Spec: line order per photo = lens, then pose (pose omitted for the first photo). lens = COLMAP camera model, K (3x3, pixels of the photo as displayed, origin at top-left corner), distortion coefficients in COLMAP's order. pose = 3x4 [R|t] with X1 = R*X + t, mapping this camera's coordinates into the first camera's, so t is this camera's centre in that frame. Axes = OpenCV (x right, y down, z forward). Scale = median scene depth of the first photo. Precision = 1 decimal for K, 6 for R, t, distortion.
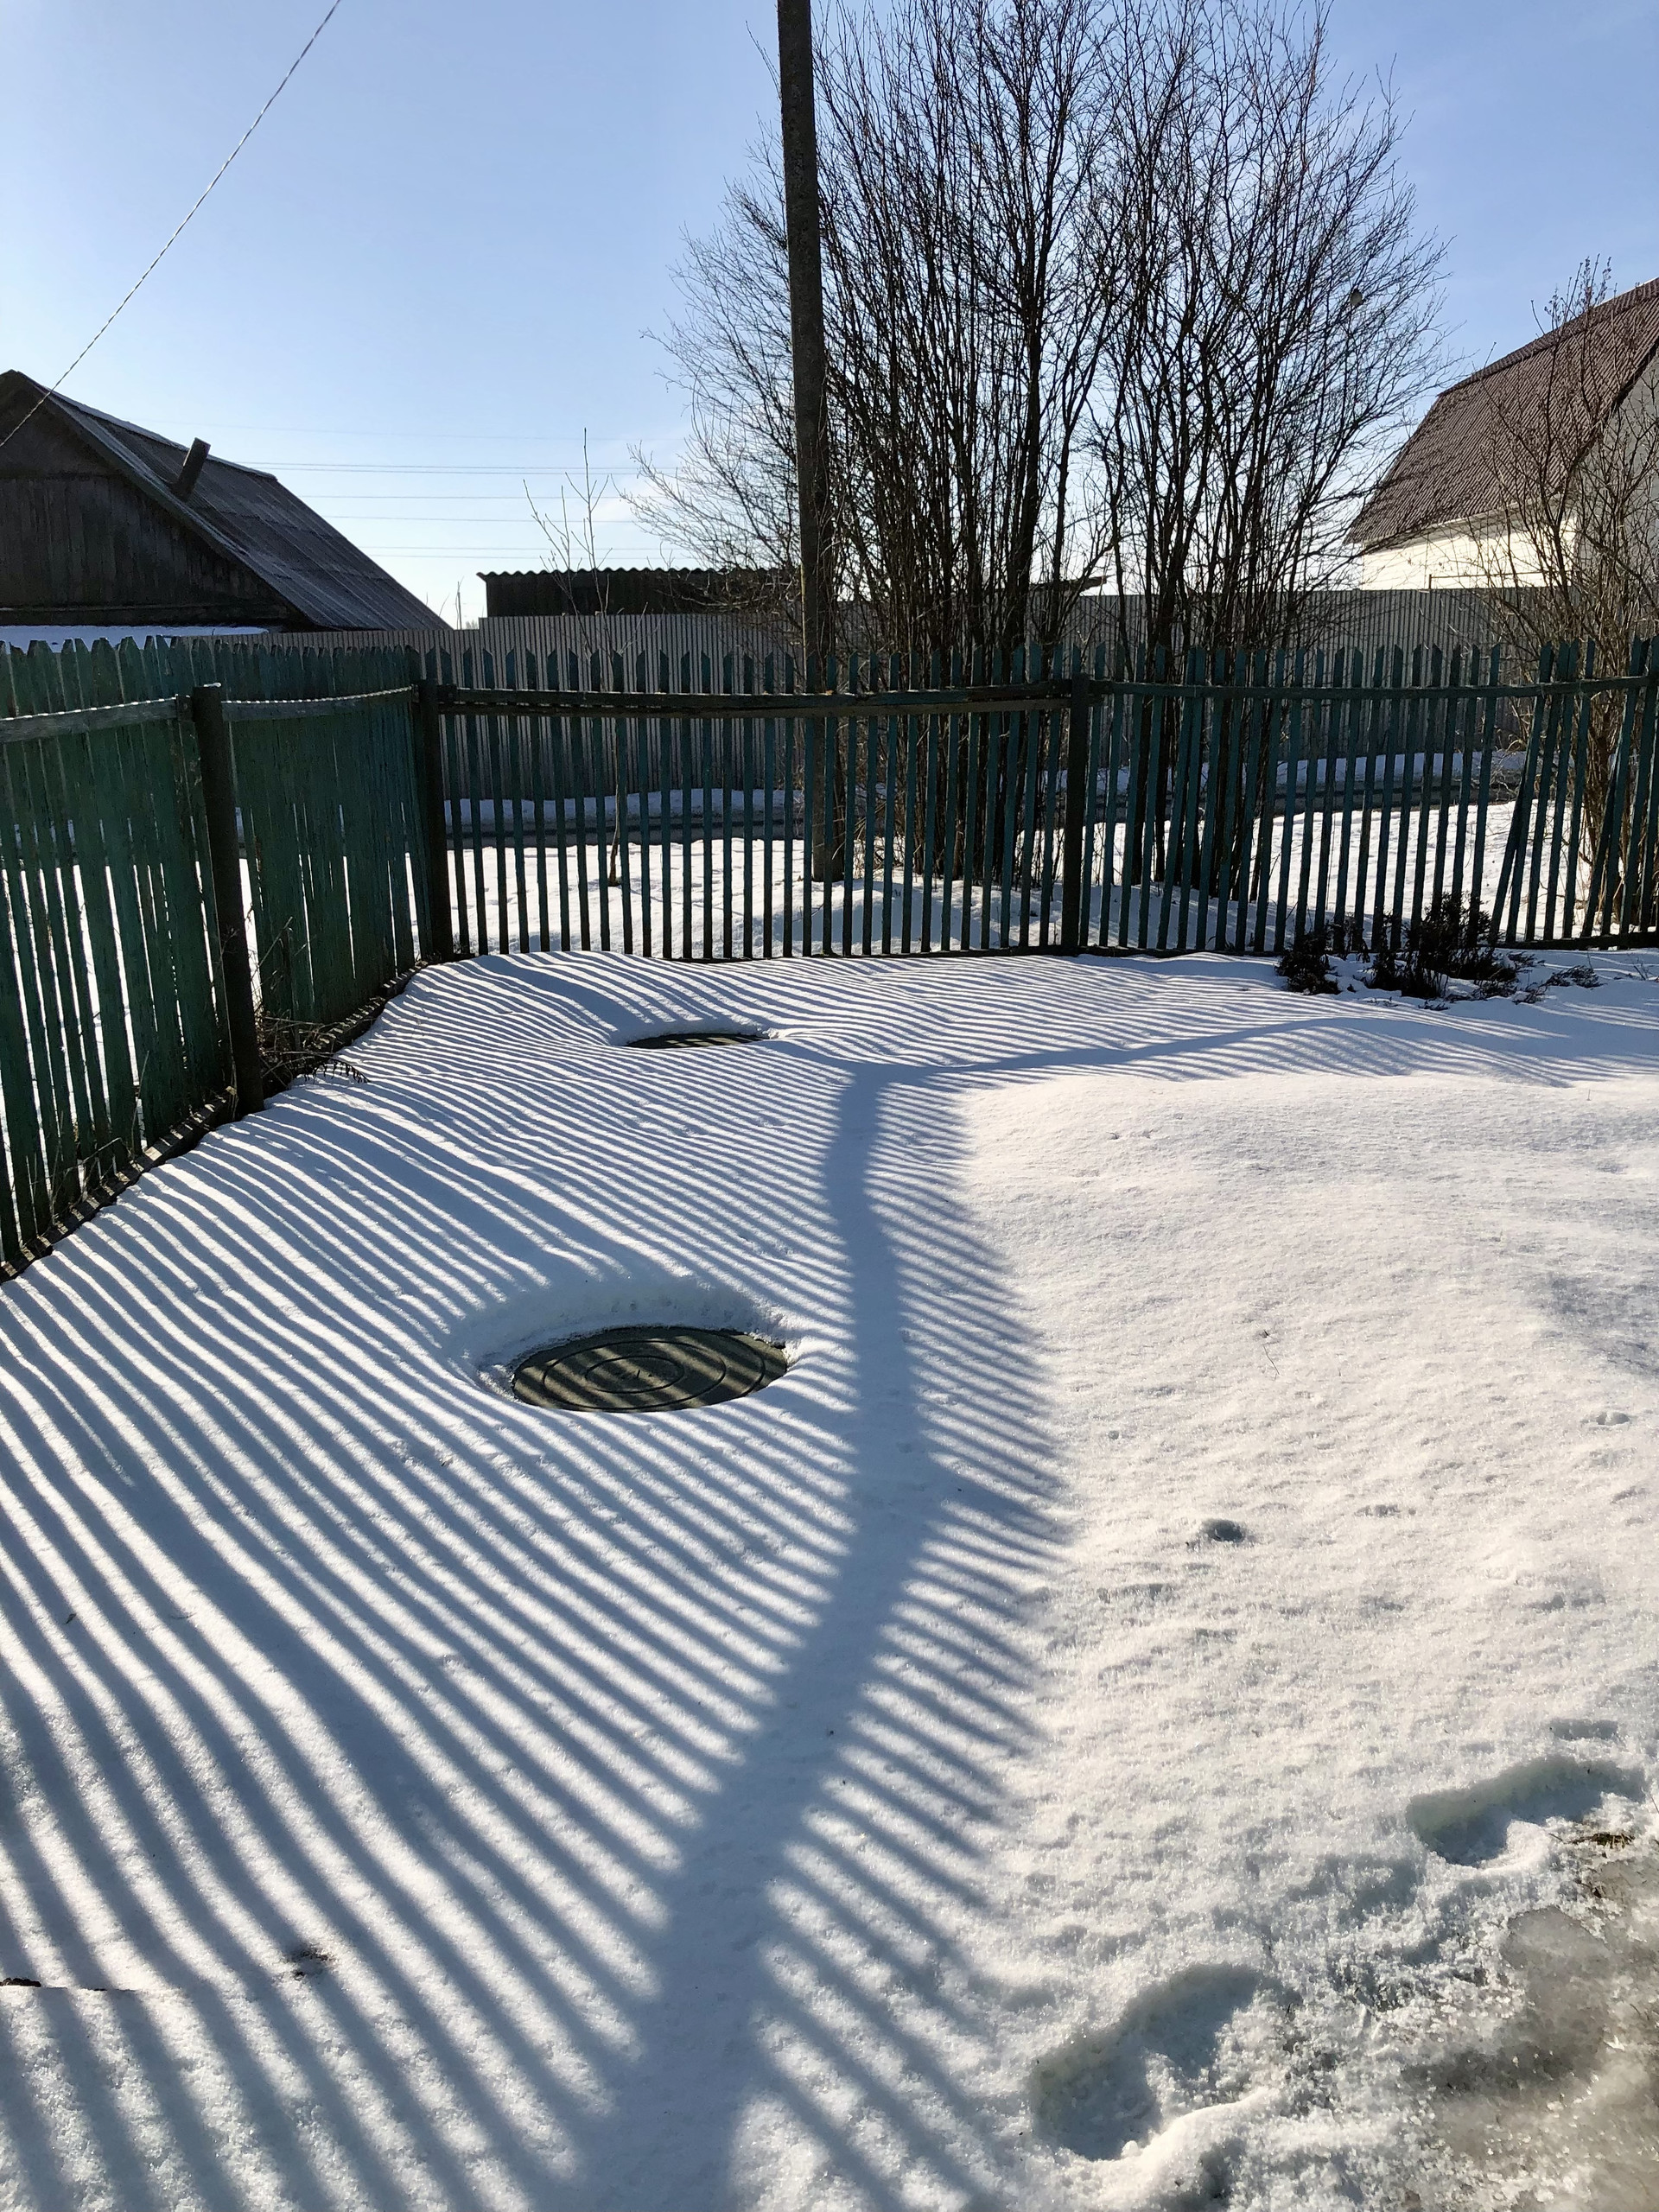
lens RADIAL K [[1832.4, 0, 833.7], [0, 1832.4, 1110.9], [0, 0, 1]] dist [0.051927, -0.049183]
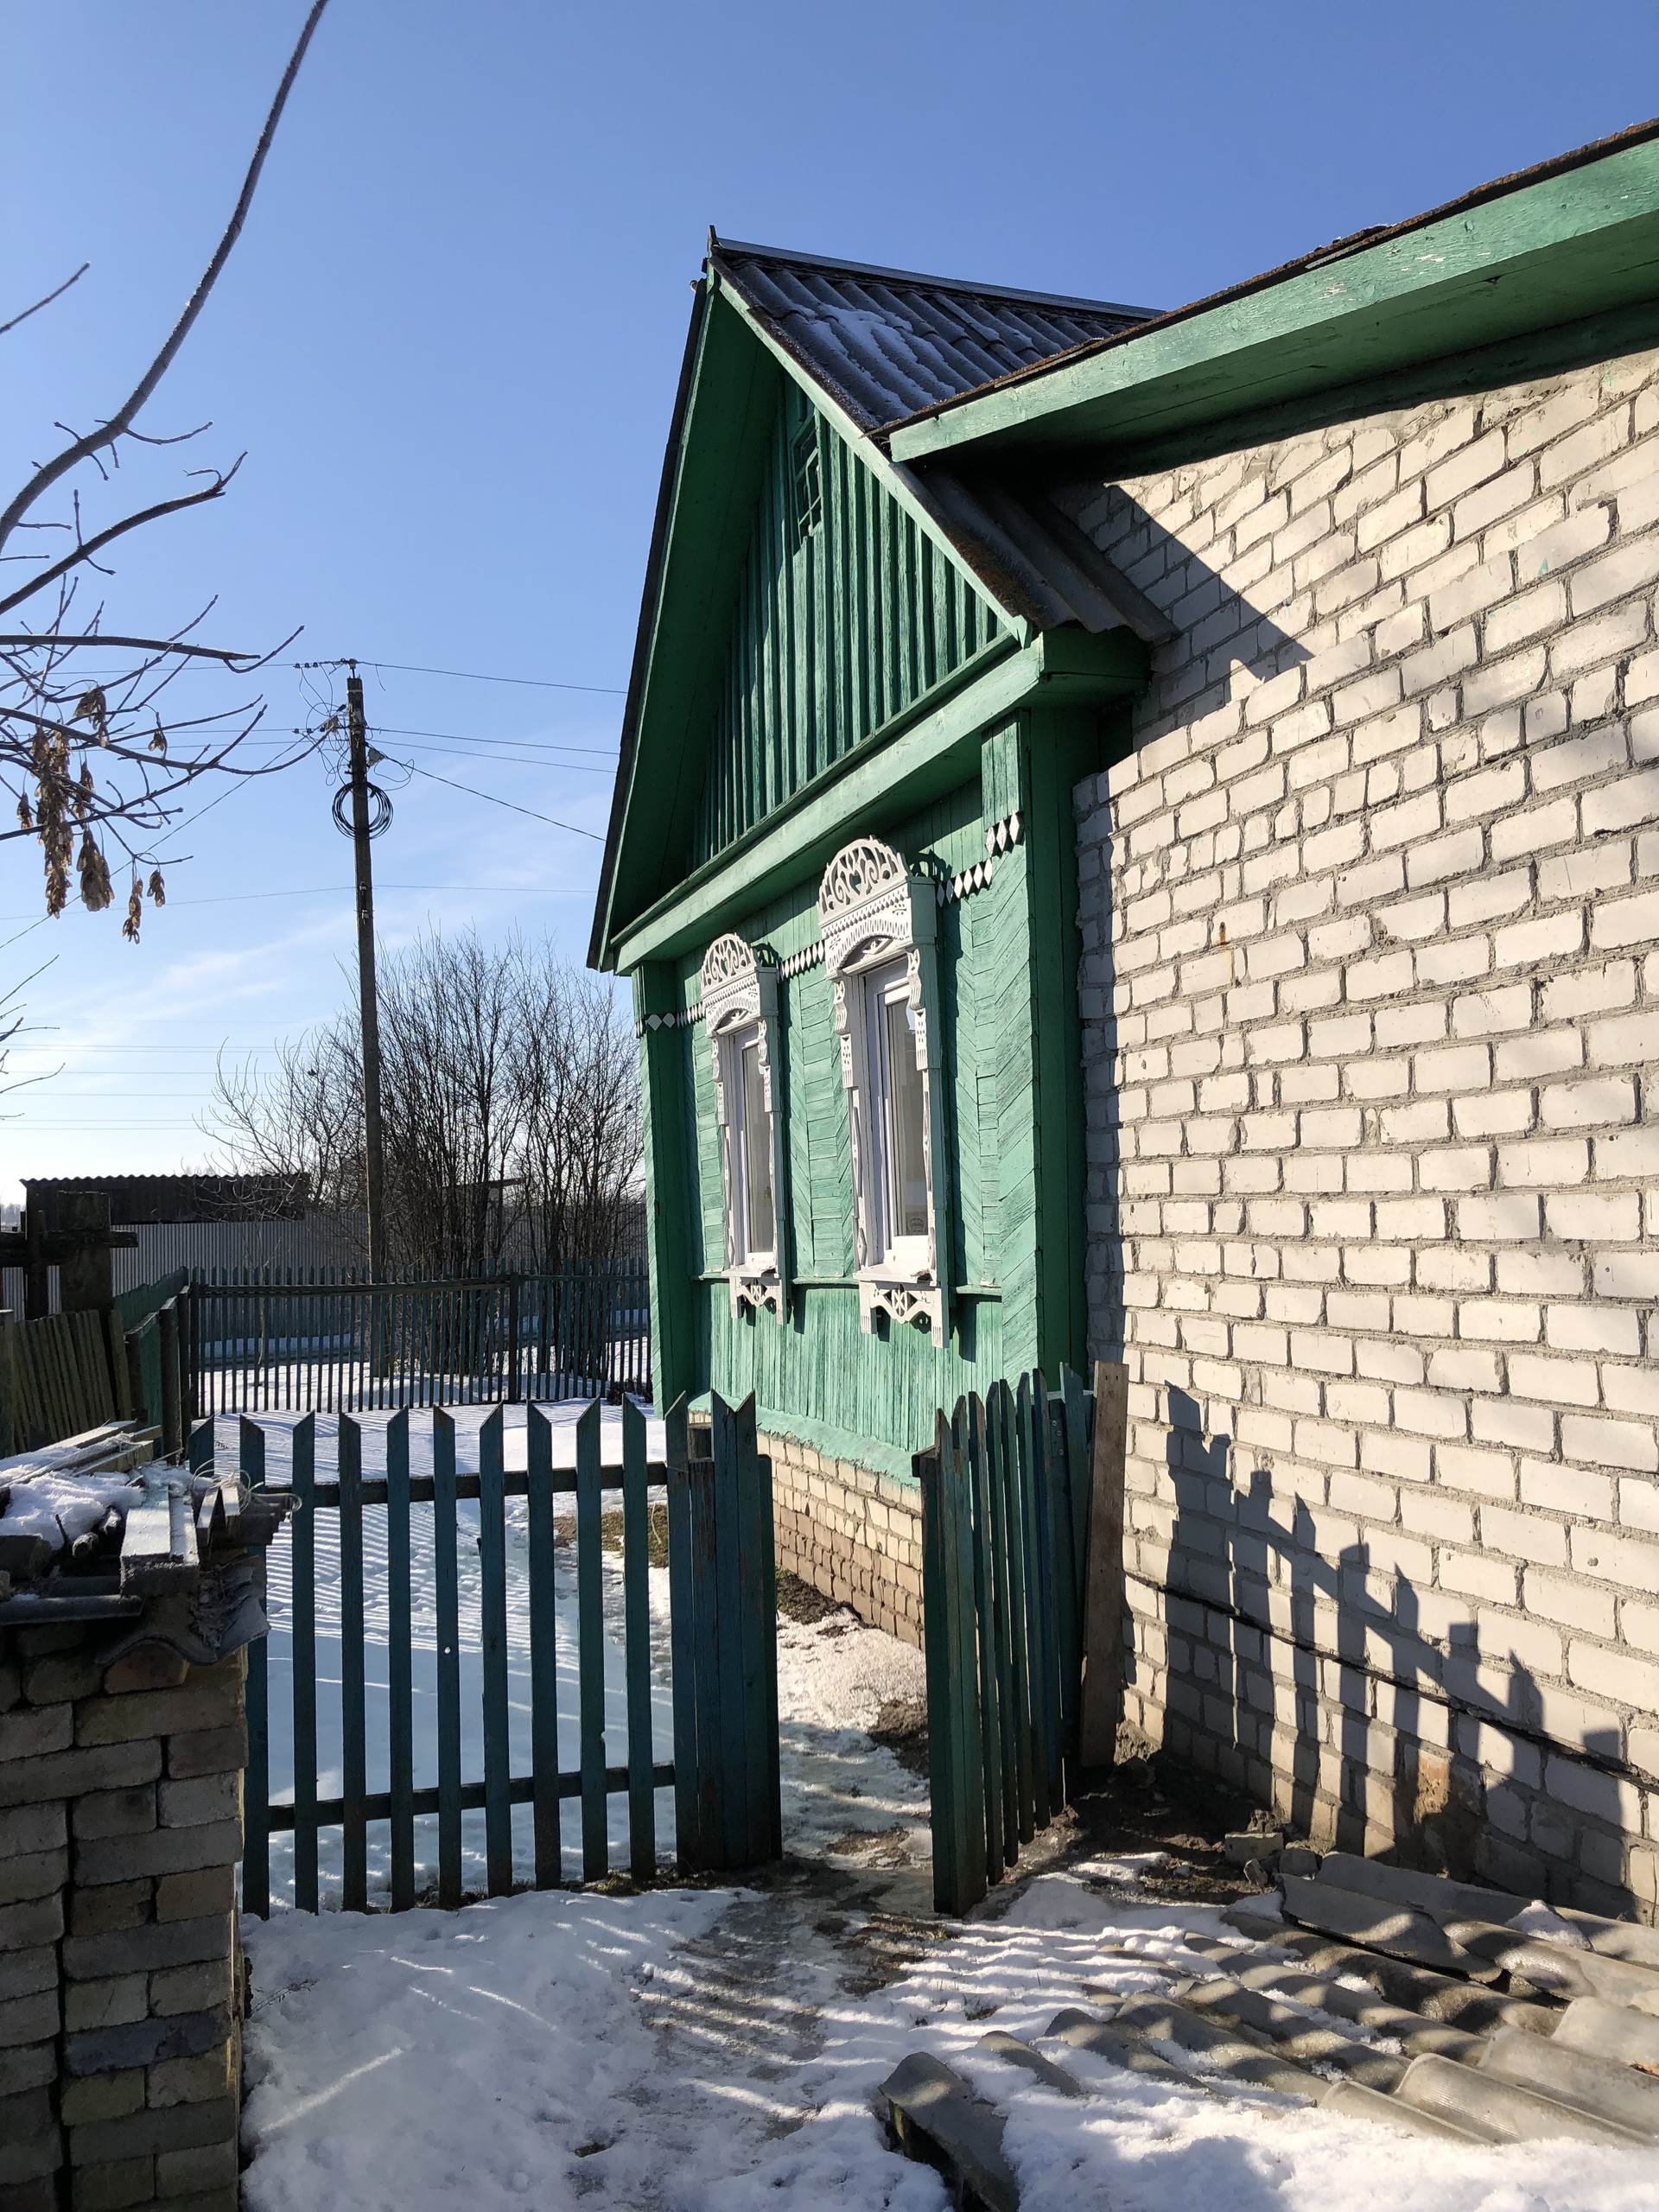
lens RADIAL K [[1832.4, 0, 834.1], [0, 1832.4, 1110.7], [0, 0, 1]] dist [0.051927, -0.049183]
pose [[0.950294, 0.013851, 0.311046, -0.160148], [0.077974, 0.956588, -0.280819, 0.187756], [-0.301432, 0.291114, 0.907960, -0.987528]]
